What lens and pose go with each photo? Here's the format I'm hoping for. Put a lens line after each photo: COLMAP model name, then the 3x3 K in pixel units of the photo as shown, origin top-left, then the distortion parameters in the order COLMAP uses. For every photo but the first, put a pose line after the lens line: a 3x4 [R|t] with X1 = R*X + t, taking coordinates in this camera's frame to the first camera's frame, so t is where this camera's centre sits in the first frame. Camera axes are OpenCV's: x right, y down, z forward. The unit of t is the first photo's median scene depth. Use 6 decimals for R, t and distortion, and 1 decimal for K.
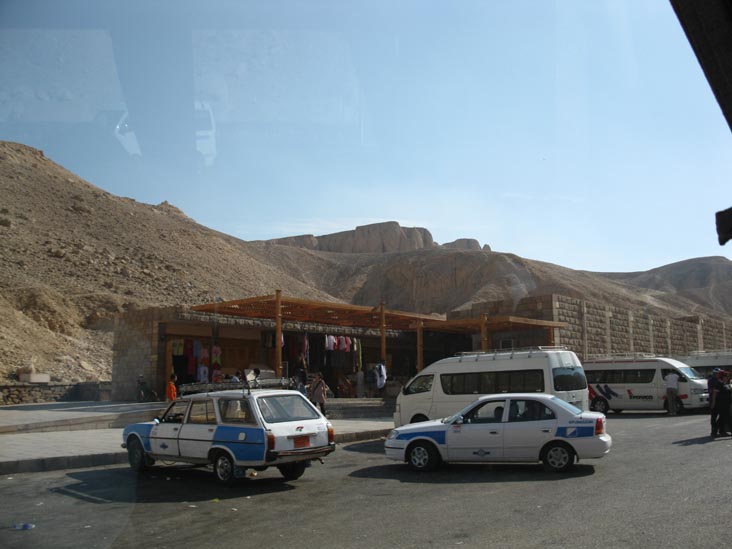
lens RADIAL K [[776.0, 0, 369.6], [0, 776.0, 254.0], [0, 0, 1]] dist [-0.188392, 0.202799]
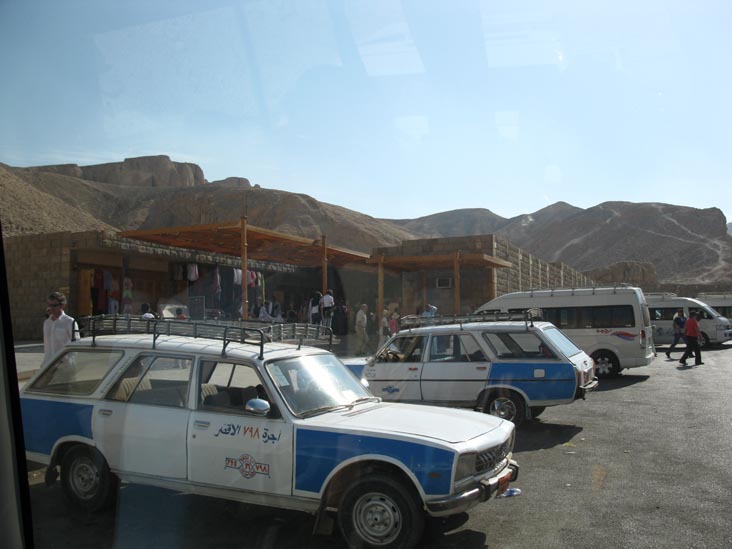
lens RADIAL K [[776.0, 0, 369.6], [0, 776.0, 254.0], [0, 0, 1]] dist [-0.188392, 0.202799]
pose [[0.946896, 0.032290, 0.319913, -0.194769], [-0.056607, 0.996146, 0.067003, 0.015420], [-0.316517, -0.081554, 0.945075, 0.069249]]
